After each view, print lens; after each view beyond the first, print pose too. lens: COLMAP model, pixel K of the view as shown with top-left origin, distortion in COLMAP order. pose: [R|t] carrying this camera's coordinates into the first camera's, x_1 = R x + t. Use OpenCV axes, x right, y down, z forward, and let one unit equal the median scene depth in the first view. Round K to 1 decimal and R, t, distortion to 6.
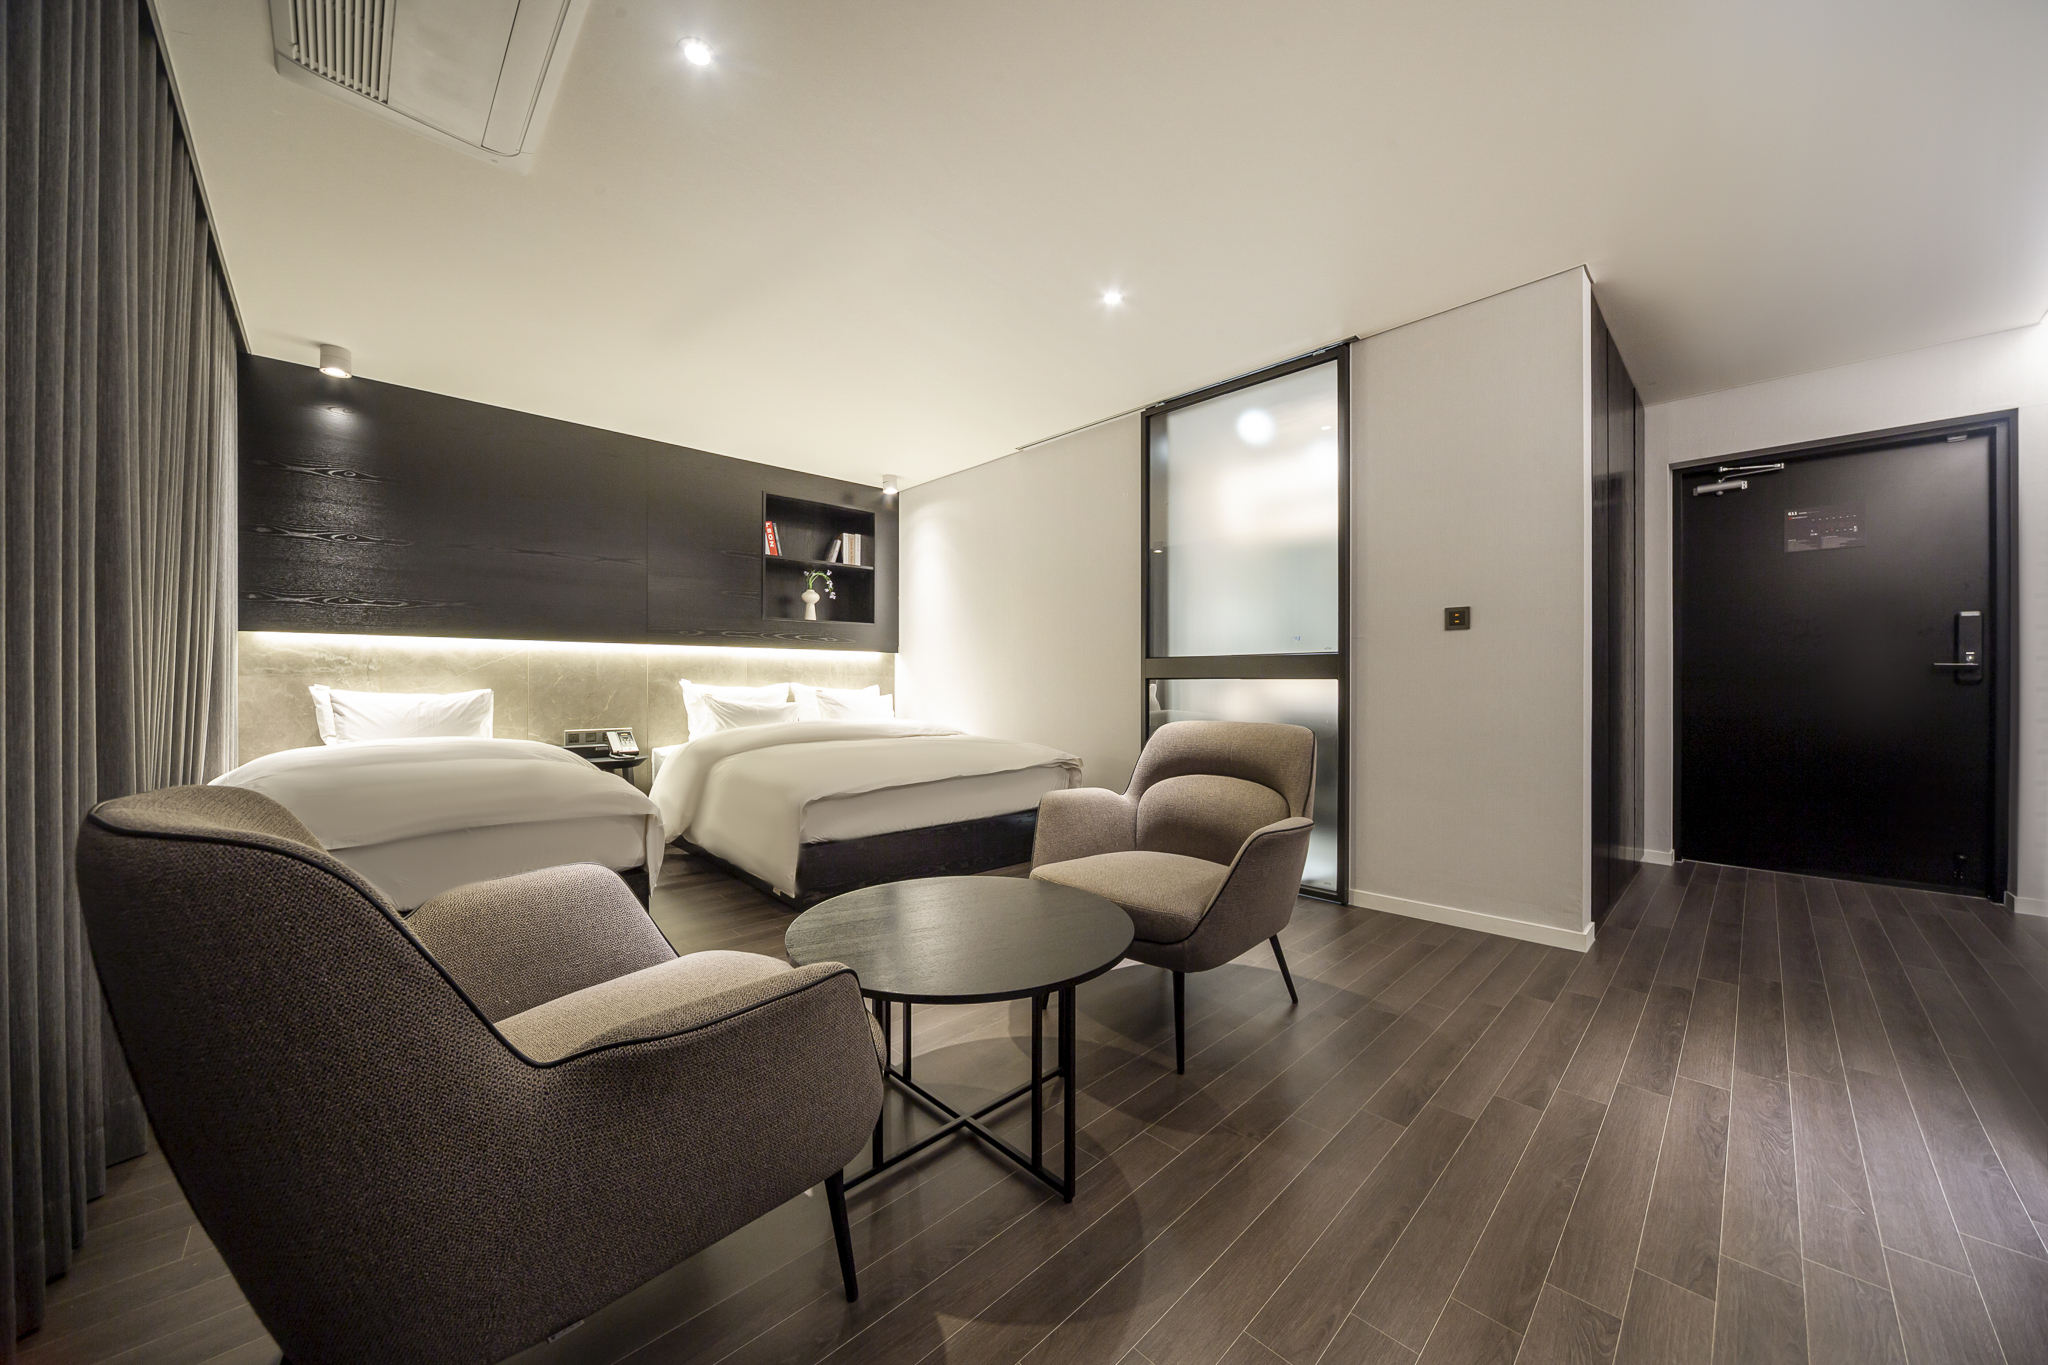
lens RADIAL K [[715.1, 0, 1028.2], [0, 715.1, 685.3], [0, 0, 1]] dist [-0.014641, 0.000379]
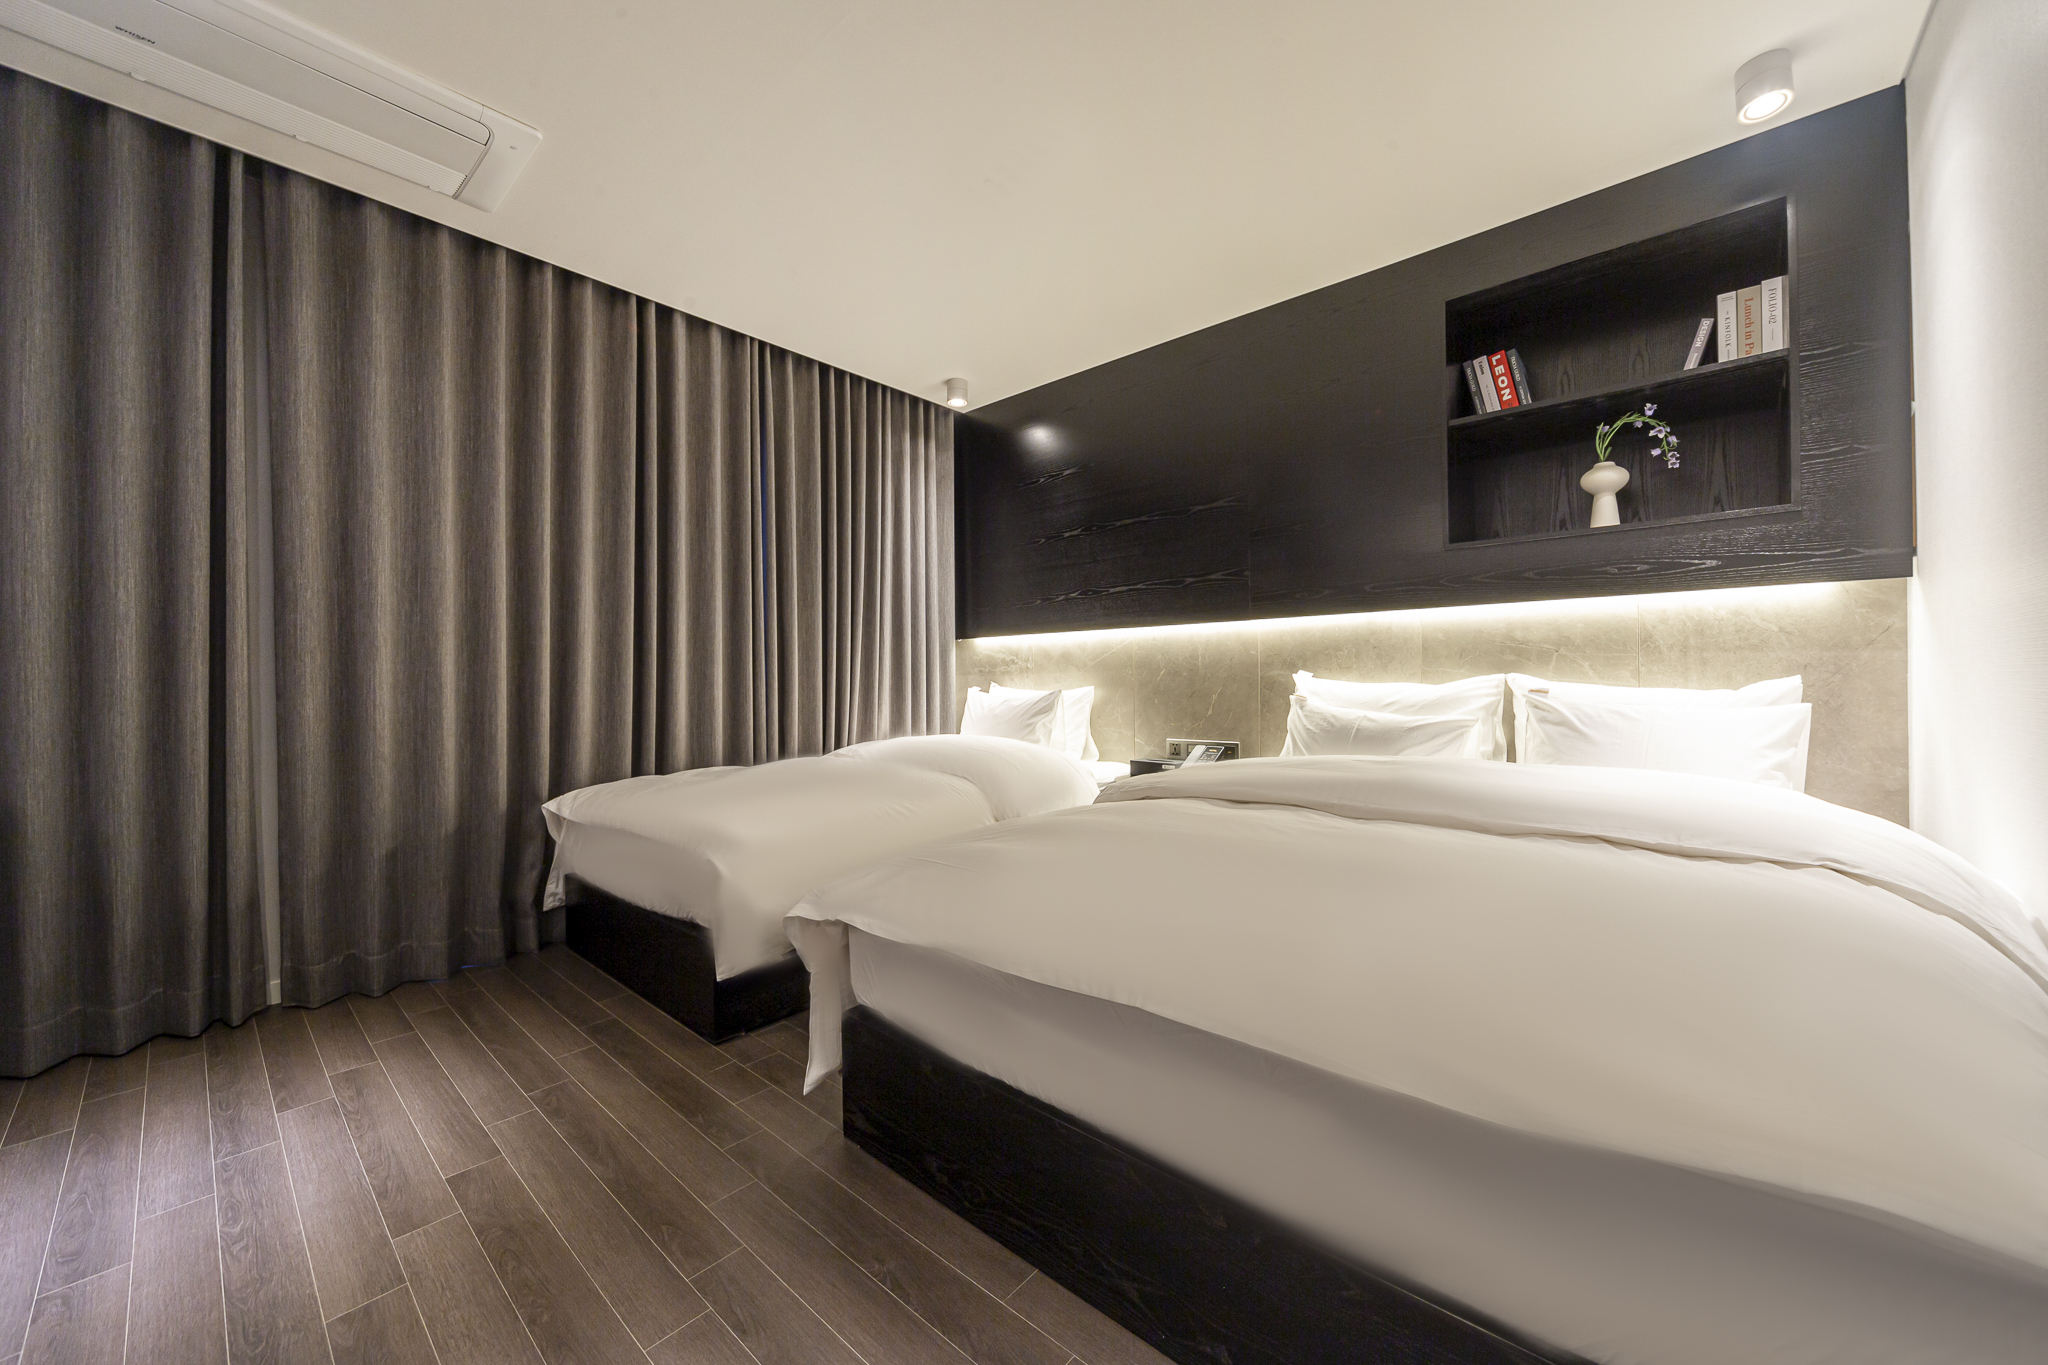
lens RADIAL K [[743.7, 0, 1020.4], [0, 743.7, 689.1], [0, 0, 1]] dist [-0.018157, 0.000041]
pose [[0.087993, 0.008992, -0.996080, 0.137610], [0.007520, 0.999925, 0.009691, -0.000376], [0.996093, -0.008344, 0.087919, 0.697085]]
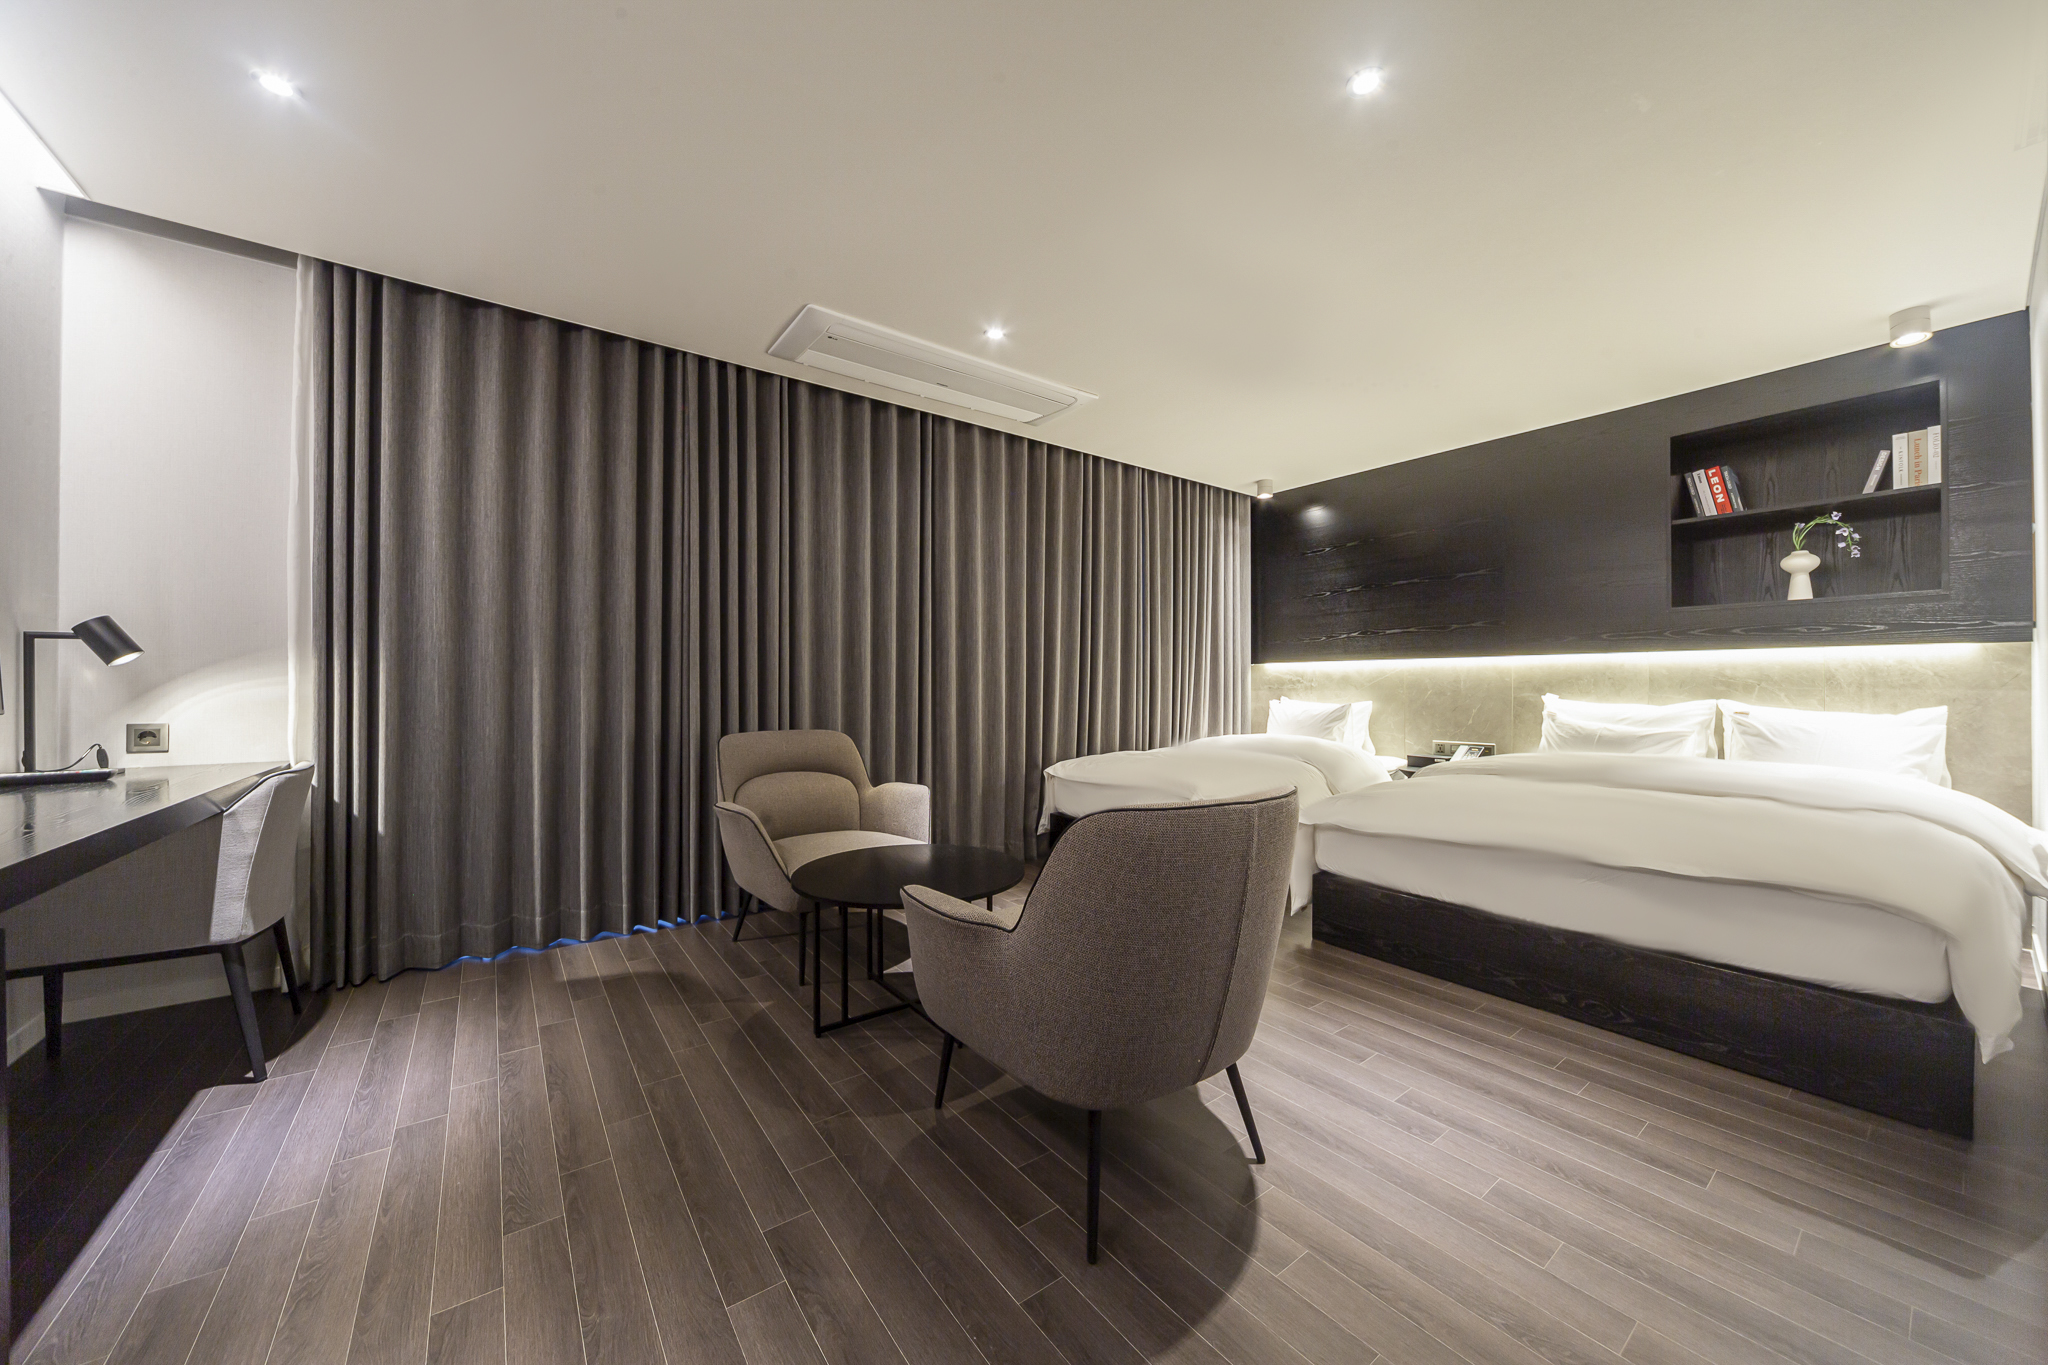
lens RADIAL K [[715.1, 0, 1028.2], [0, 715.1, 685.3], [0, 0, 1]] dist [-0.014641, 0.000379]
pose [[-0.121500, -0.000275, -0.992591, 0.450441], [-0.002748, 0.999996, 0.000059, -0.016957], [0.992588, 0.002735, -0.121500, 0.473020]]
